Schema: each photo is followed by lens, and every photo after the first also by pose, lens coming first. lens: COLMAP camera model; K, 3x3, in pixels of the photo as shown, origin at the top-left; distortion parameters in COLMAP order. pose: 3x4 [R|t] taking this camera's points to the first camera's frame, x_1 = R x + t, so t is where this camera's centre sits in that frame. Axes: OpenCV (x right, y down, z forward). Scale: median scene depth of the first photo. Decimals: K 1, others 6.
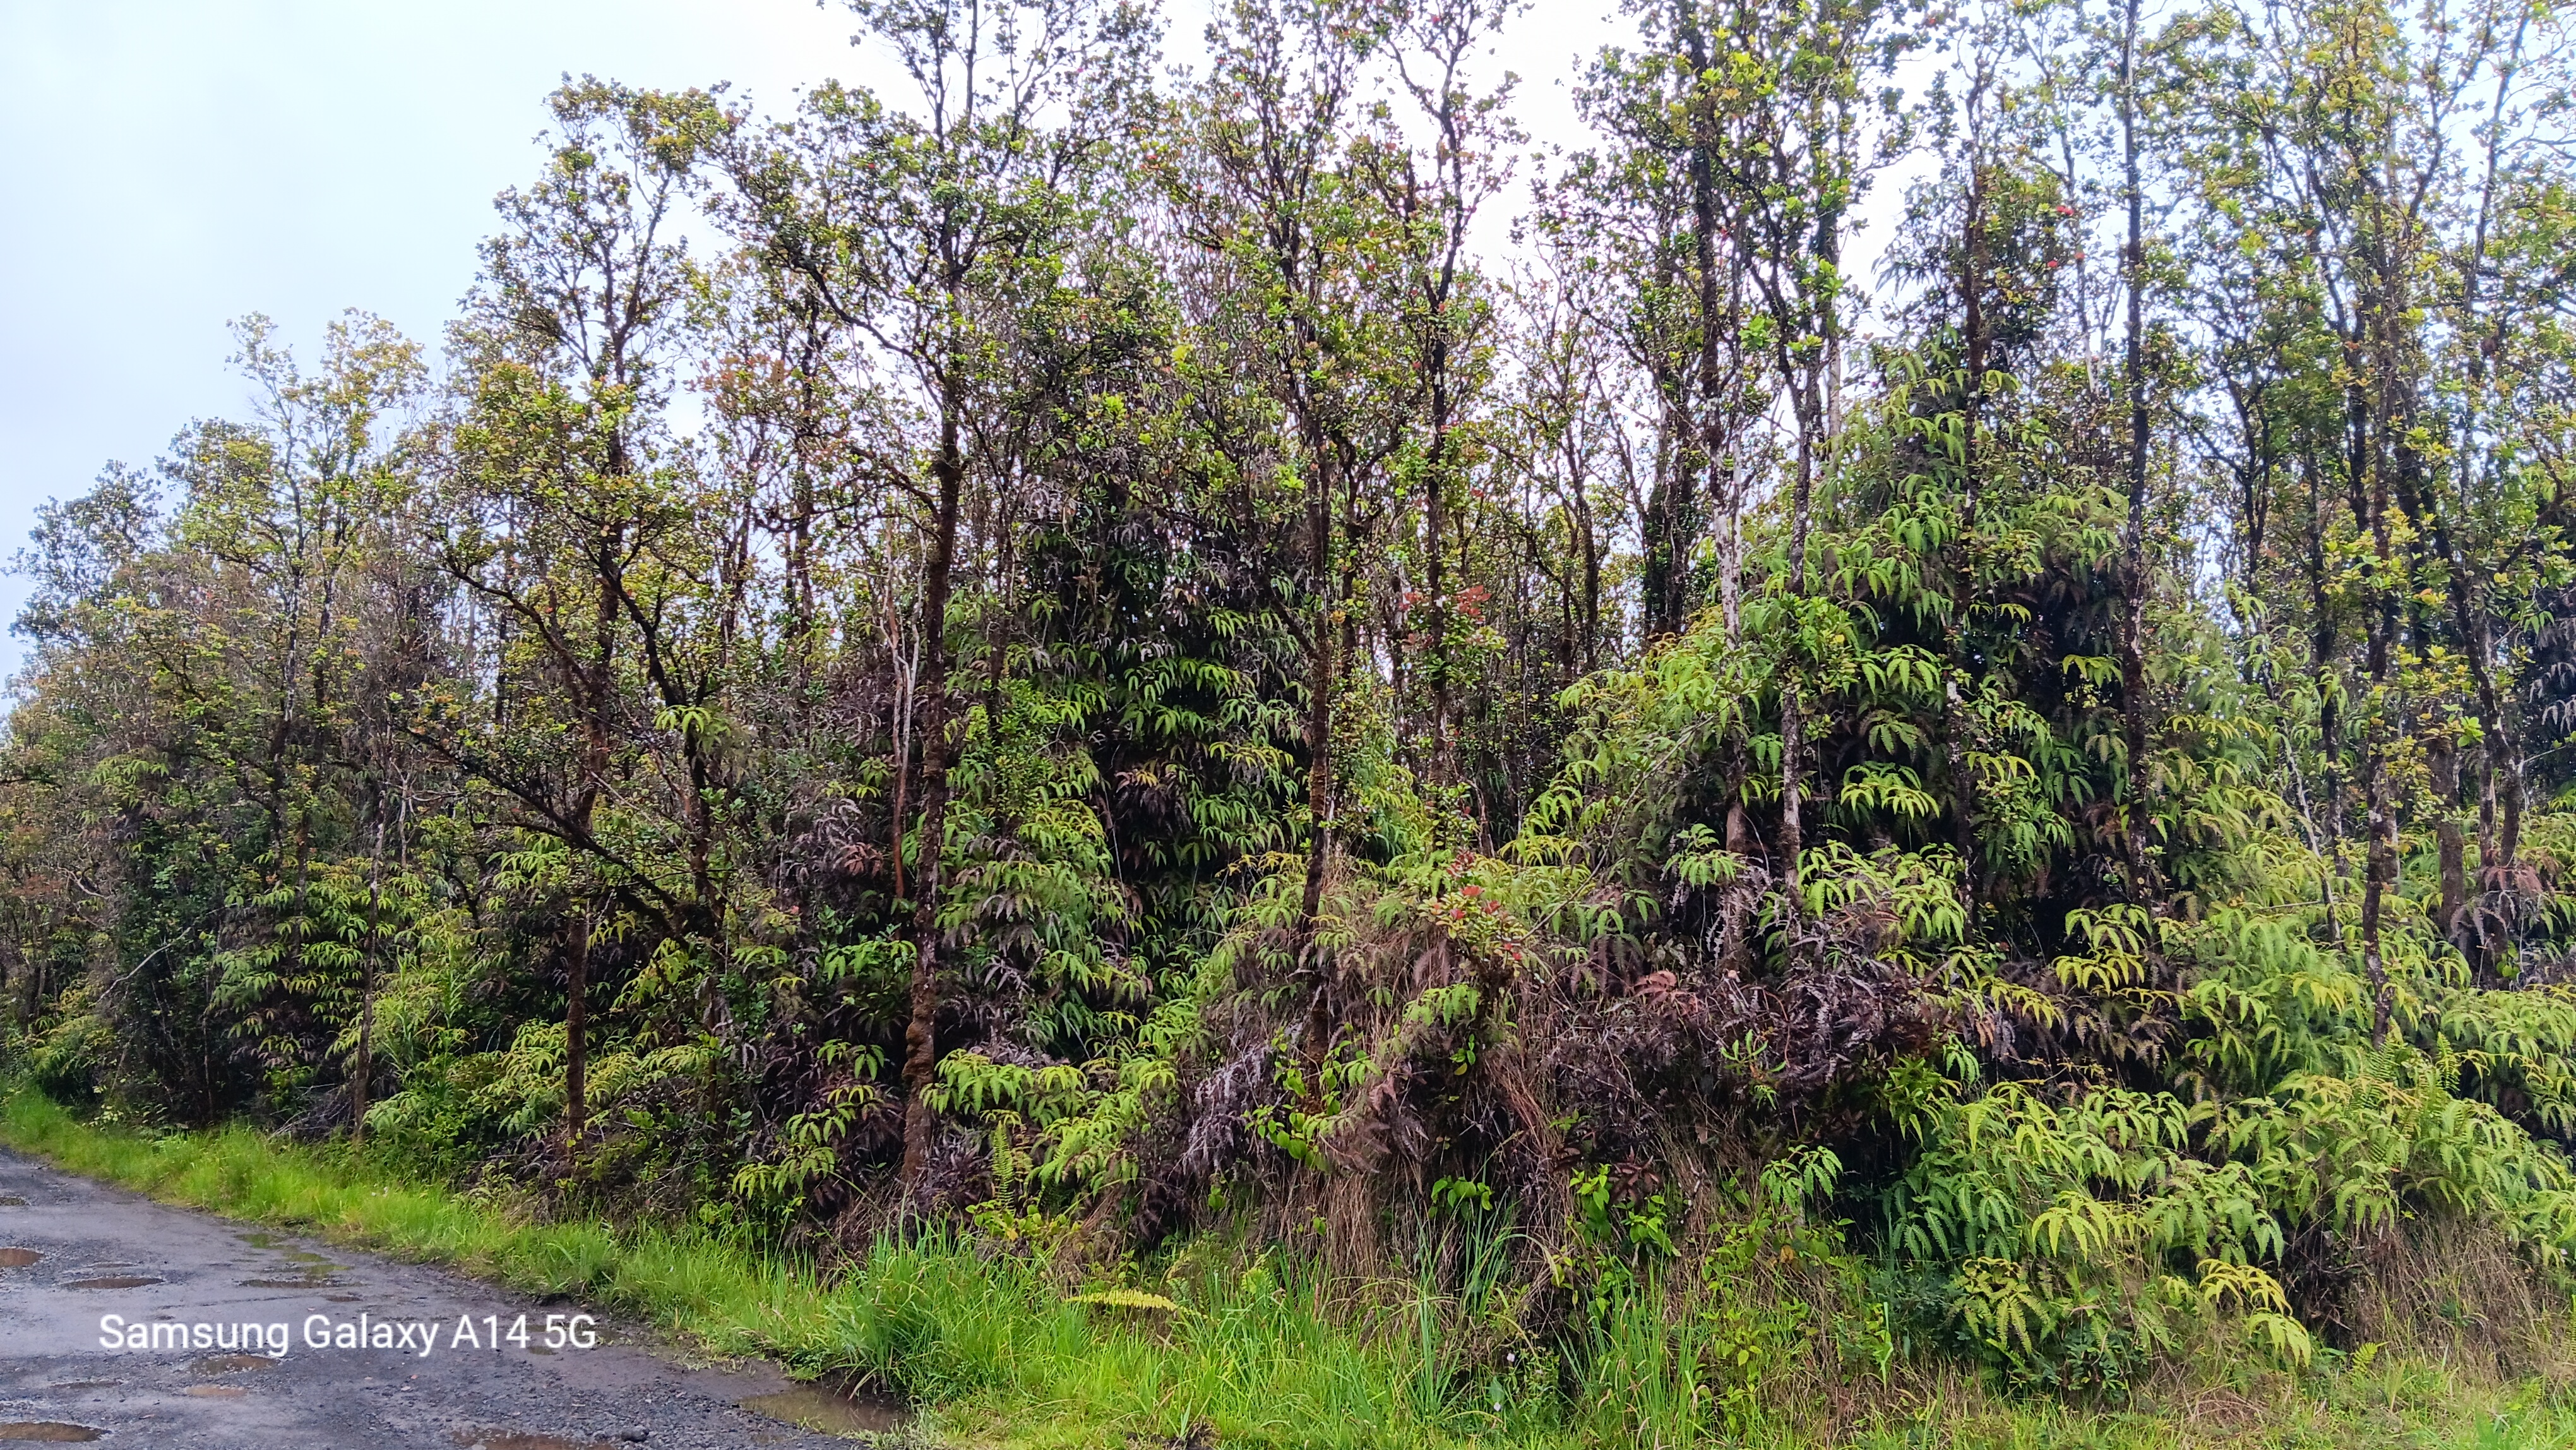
lens RADIAL K [[1995.7, 0, 1288.0], [0, 1995.7, 725.0], [0, 0, 1]] dist [0.093246, -0.191792]
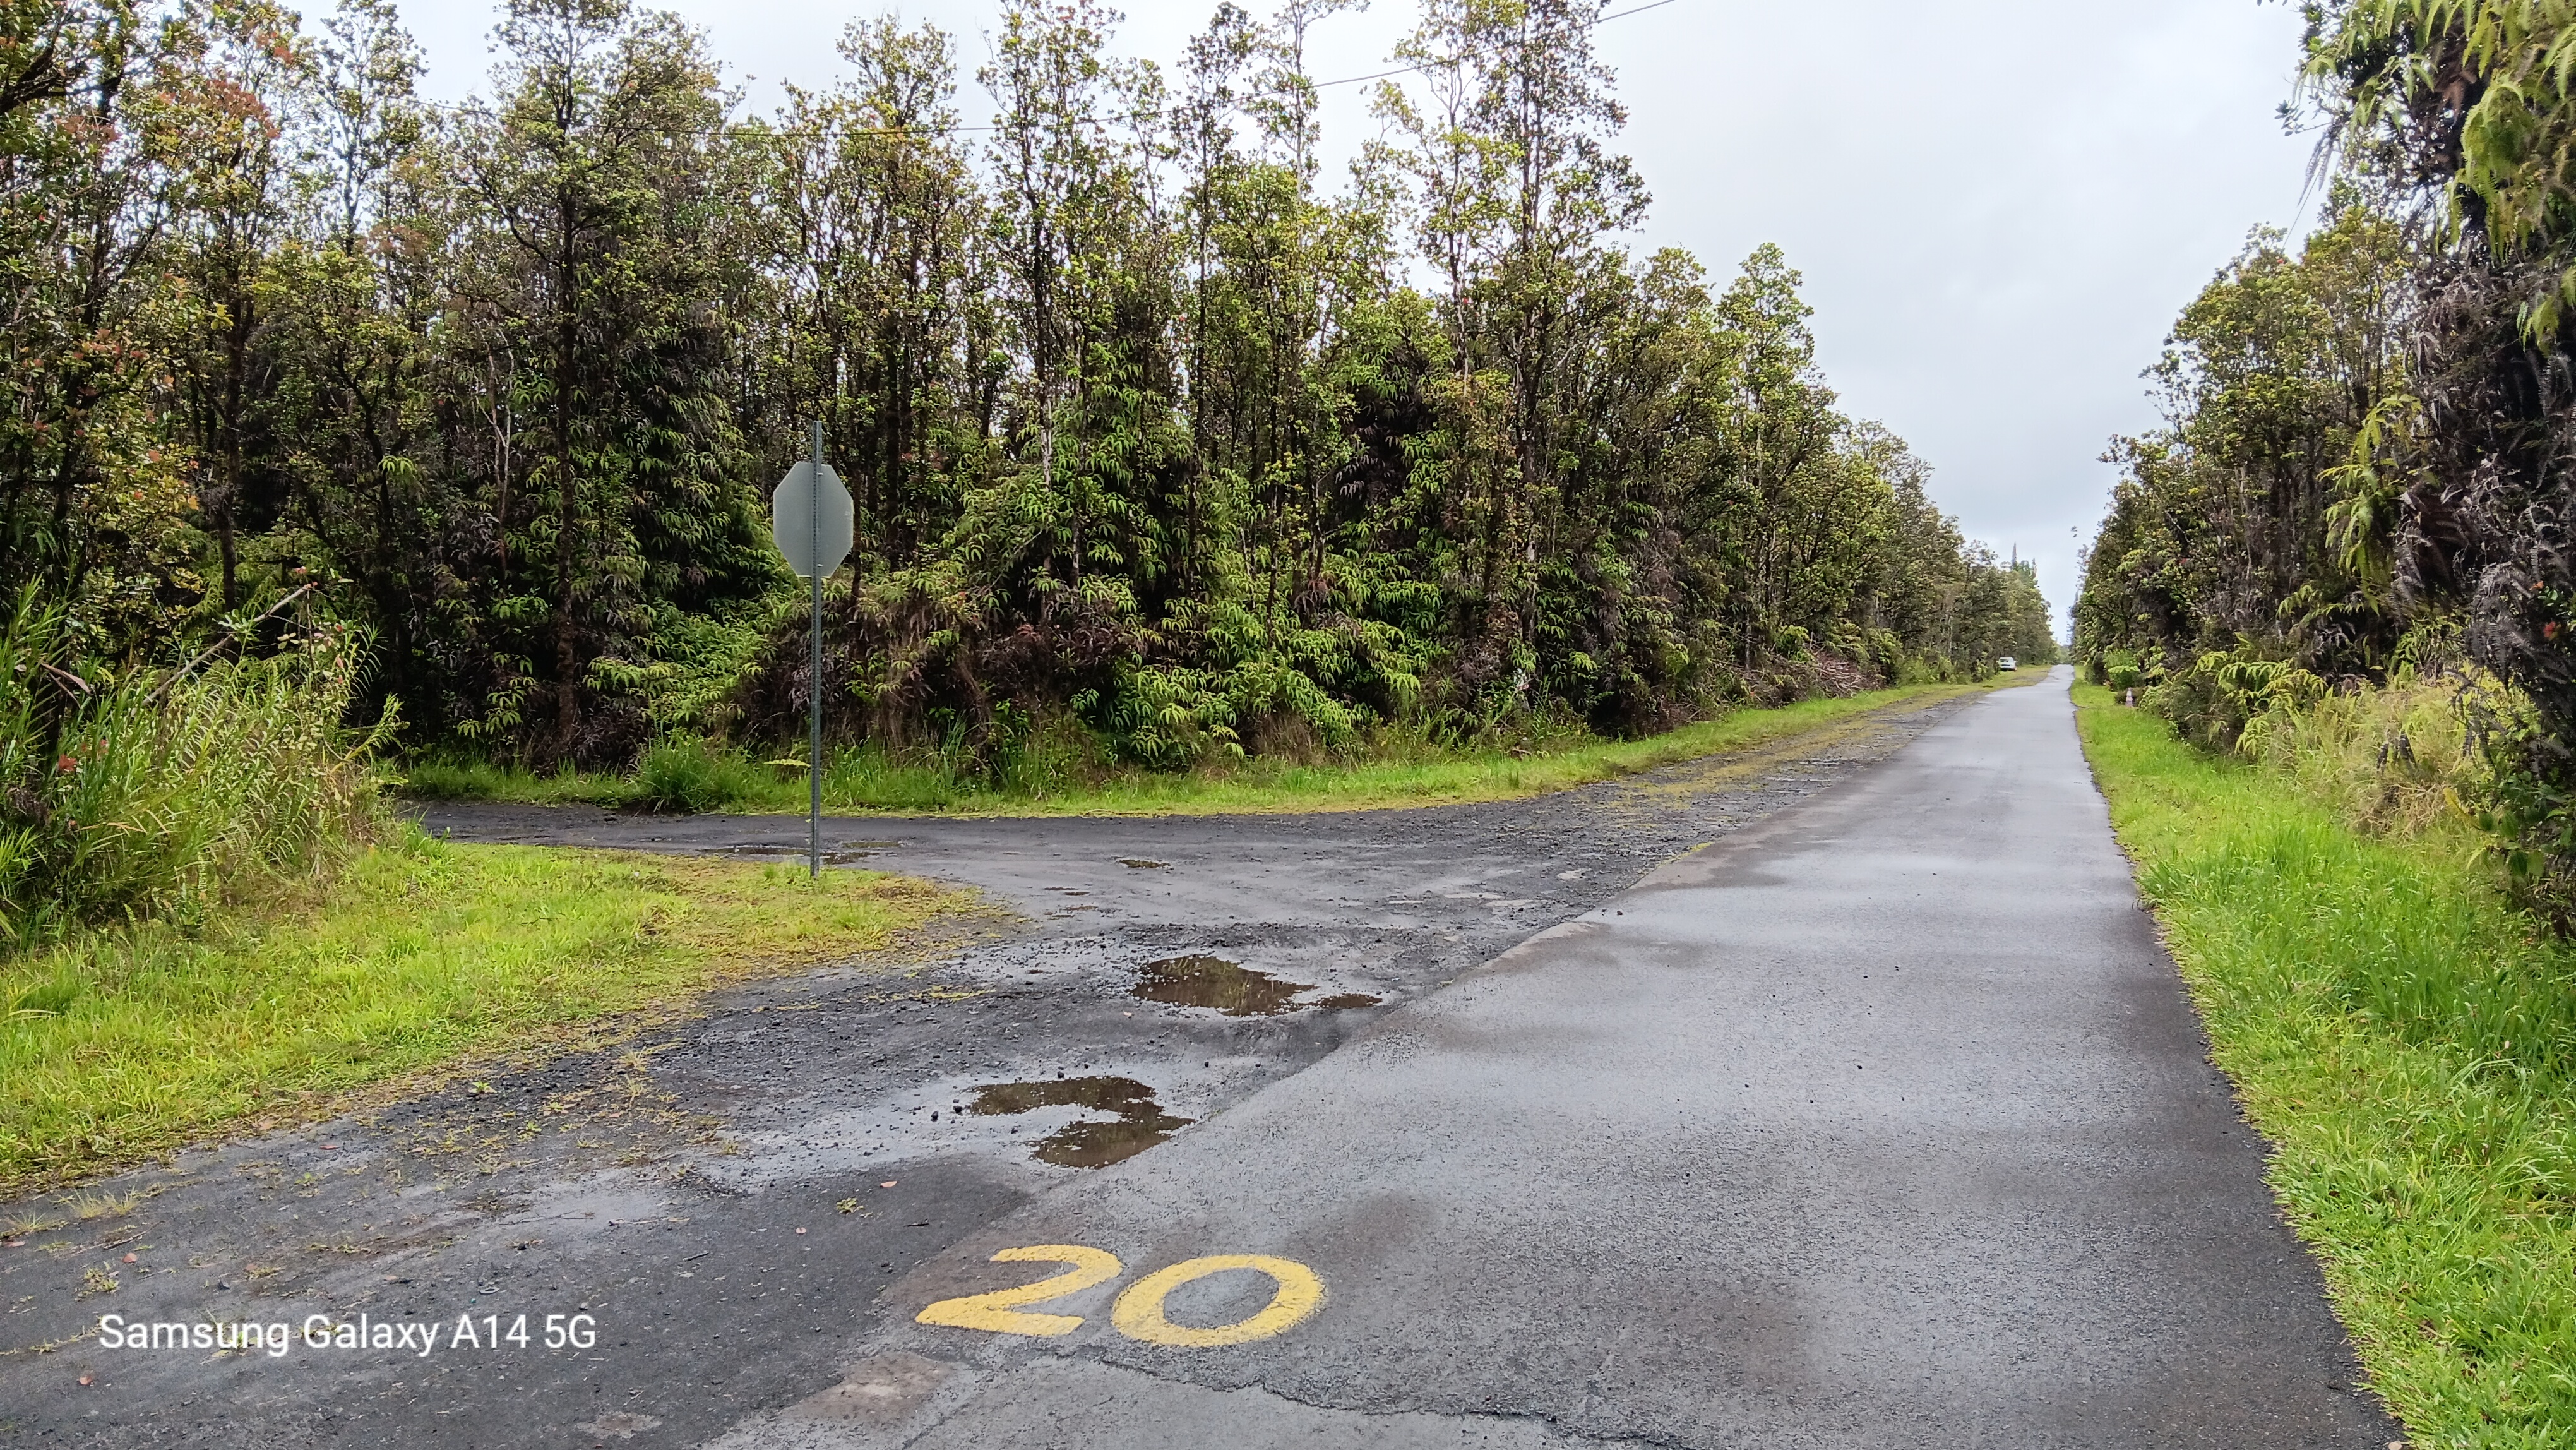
lens RADIAL K [[1960.7, 0, 1304.9], [0, 1960.7, 723.3], [0, 0, 1]] dist [0.002140, -0.048502]
pose [[0.863609, -0.024662, 0.503558, -0.746480], [-0.074244, 0.981692, 0.175408, -0.211747], [-0.498665, -0.188870, 0.845968, -1.273239]]
